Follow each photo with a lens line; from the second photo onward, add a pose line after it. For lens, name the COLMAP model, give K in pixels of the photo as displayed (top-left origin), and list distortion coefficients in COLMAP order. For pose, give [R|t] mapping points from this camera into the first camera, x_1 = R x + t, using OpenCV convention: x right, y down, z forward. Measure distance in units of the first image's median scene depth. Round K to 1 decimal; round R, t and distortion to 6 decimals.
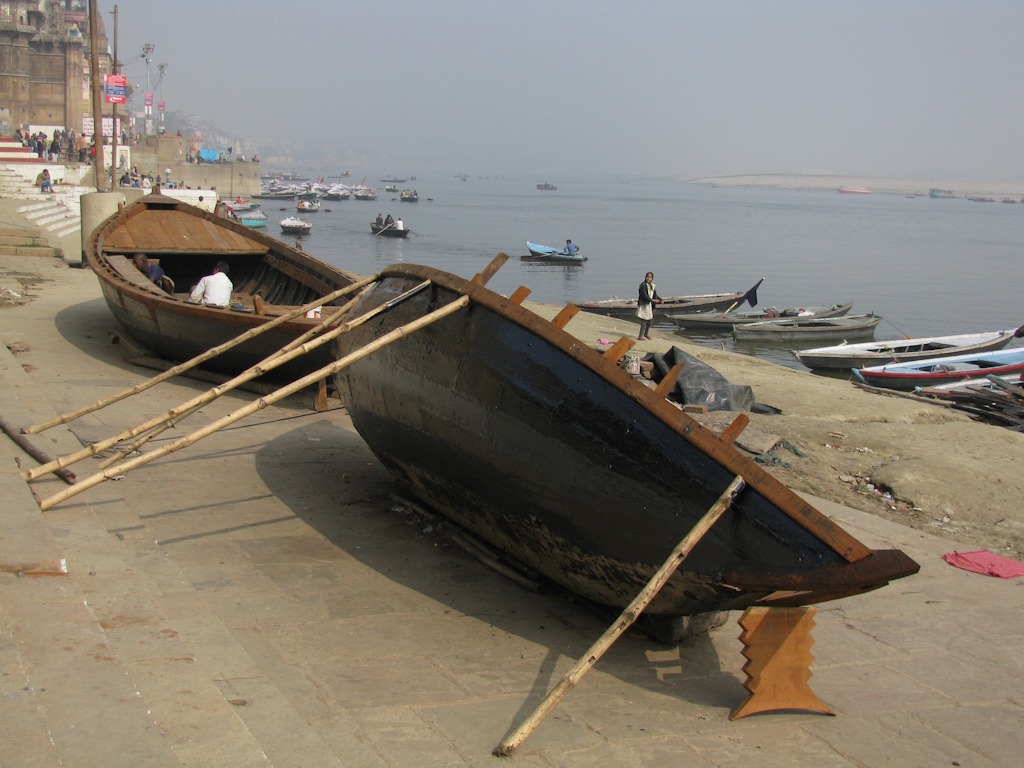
lens RADIAL K [[1453.3, 0, 512.0], [0, 1453.3, 384.0], [0, 0, 1]] dist [-0.145219, 0.126576]
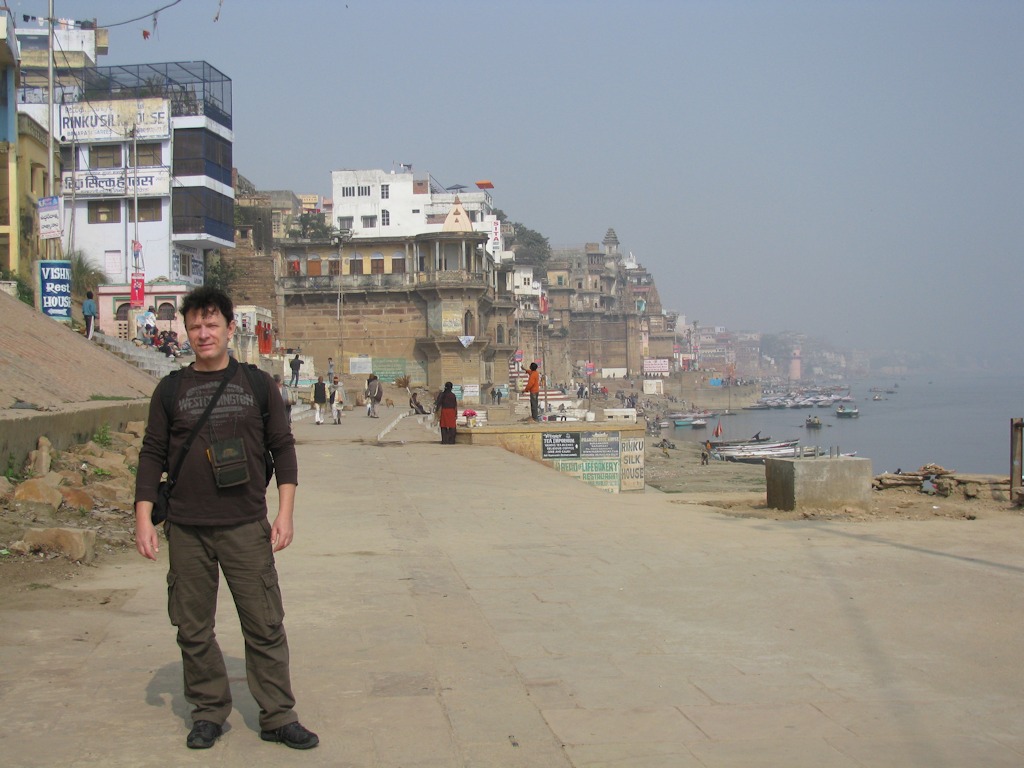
lens RADIAL K [[1453.3, 0, 512.0], [0, 1453.3, 384.0], [0, 0, 1]] dist [-0.145219, 0.126576]
pose [[0.909307, -0.050292, -0.413075, 0.227857], [-0.010455, 0.989595, -0.143498, 0.065995], [0.415994, 0.134803, 0.899320, -0.477230]]
